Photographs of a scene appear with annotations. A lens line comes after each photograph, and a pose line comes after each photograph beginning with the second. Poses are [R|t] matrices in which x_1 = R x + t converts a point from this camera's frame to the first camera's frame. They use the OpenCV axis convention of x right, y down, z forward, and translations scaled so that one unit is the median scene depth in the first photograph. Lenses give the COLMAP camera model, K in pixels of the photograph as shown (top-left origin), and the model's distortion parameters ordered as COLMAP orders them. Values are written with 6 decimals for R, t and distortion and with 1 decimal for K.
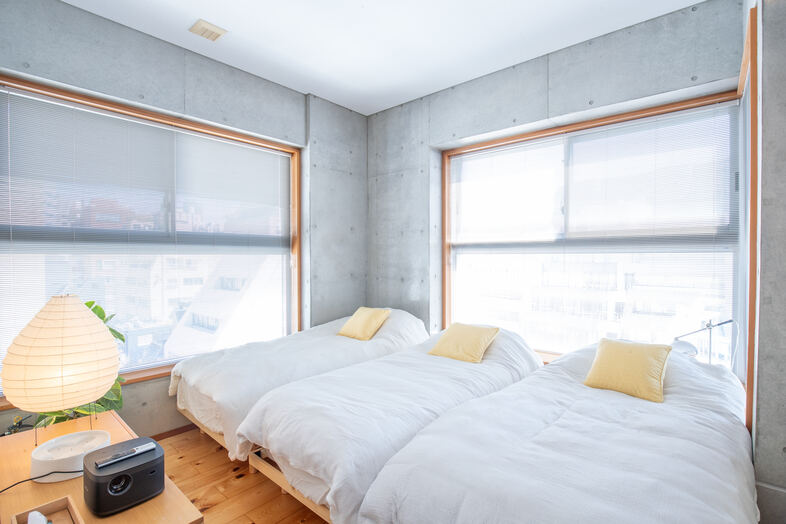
lens RADIAL K [[370.7, 0, 393.2], [0, 370.7, 265.2], [0, 0, 1]] dist [-0.025684, 0.001608]
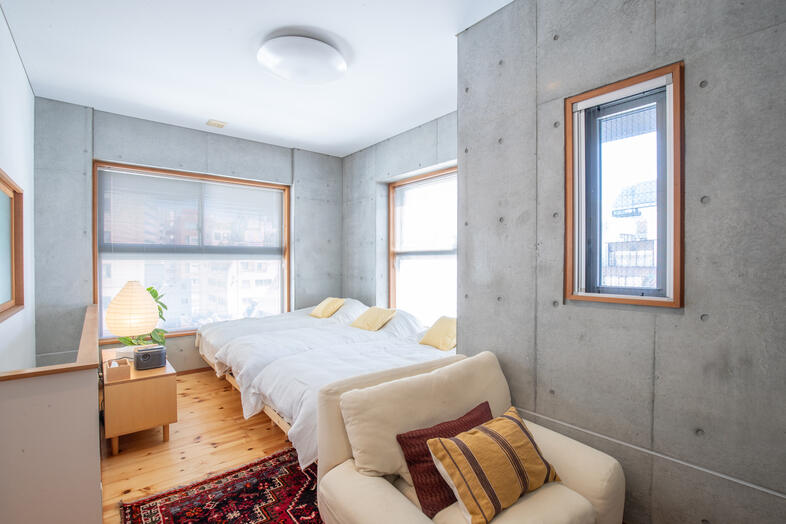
lens RADIAL K [[370.7, 0, 393.5], [0, 370.7, 266.0], [0, 0, 1]] dist [-0.025684, 0.001608]
pose [[0.985423, 0.001646, -0.170117, 0.398126], [-0.002842, 0.999973, -0.006791, 0.003207], [0.170101, 0.007175, 0.985401, -0.347639]]
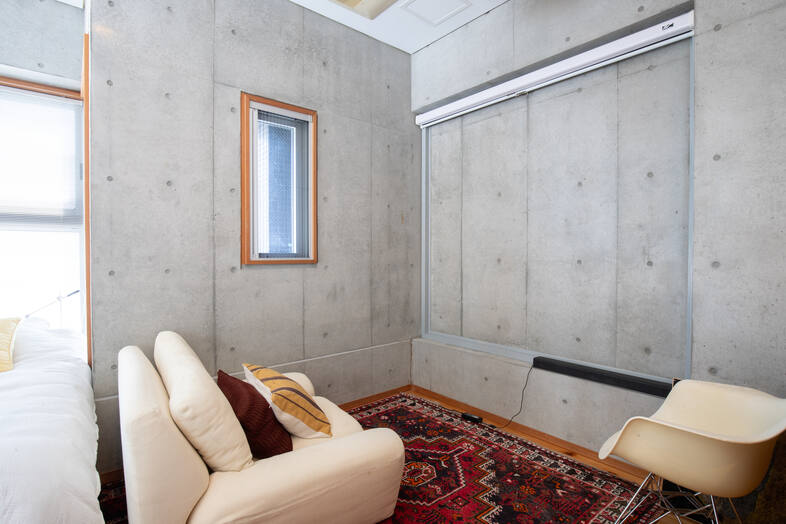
lens RADIAL K [[393.0, 0, 393.6], [0, 393.0, 259.9], [0, 0, 1]] dist [-0.009601, 0.000070]
pose [[0.164656, -0.014497, 0.986245, -0.082345], [0.020943, 0.999718, 0.011199, 0.038836], [-0.986129, 0.018811, 0.164913, -0.126564]]
